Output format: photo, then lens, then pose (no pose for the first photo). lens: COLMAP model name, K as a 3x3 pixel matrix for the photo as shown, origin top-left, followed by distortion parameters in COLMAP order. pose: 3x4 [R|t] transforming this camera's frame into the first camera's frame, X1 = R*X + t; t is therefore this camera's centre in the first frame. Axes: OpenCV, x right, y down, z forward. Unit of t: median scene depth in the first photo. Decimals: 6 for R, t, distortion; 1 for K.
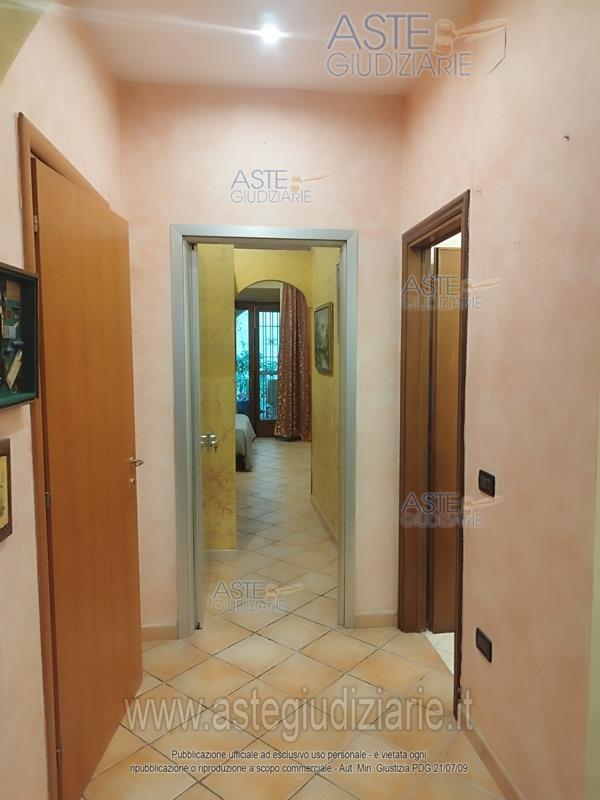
lens RADIAL K [[563.9, 0, 299.5], [0, 563.9, 400.4], [0, 0, 1]] dist [0.001593, 0.000015]
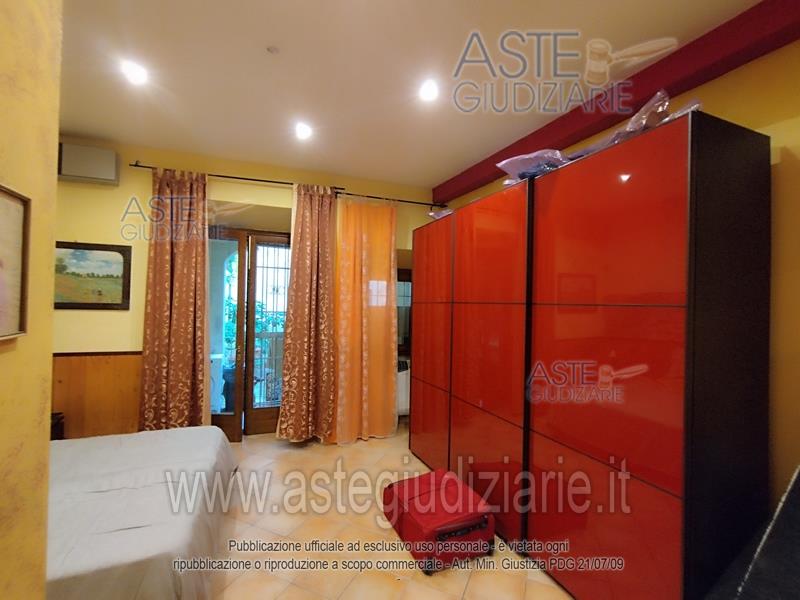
lens RADIAL K [[371.5, 0, 407.5], [0, 371.5, 298.8], [0, 0, 1]] dist [-0.001668, -0.000411]
pose [[0.958687, 0.024325, 0.283422, -0.025416], [0.005795, 0.994460, -0.104953, -0.049048], [-0.284404, 0.102259, 0.953235, 0.560907]]
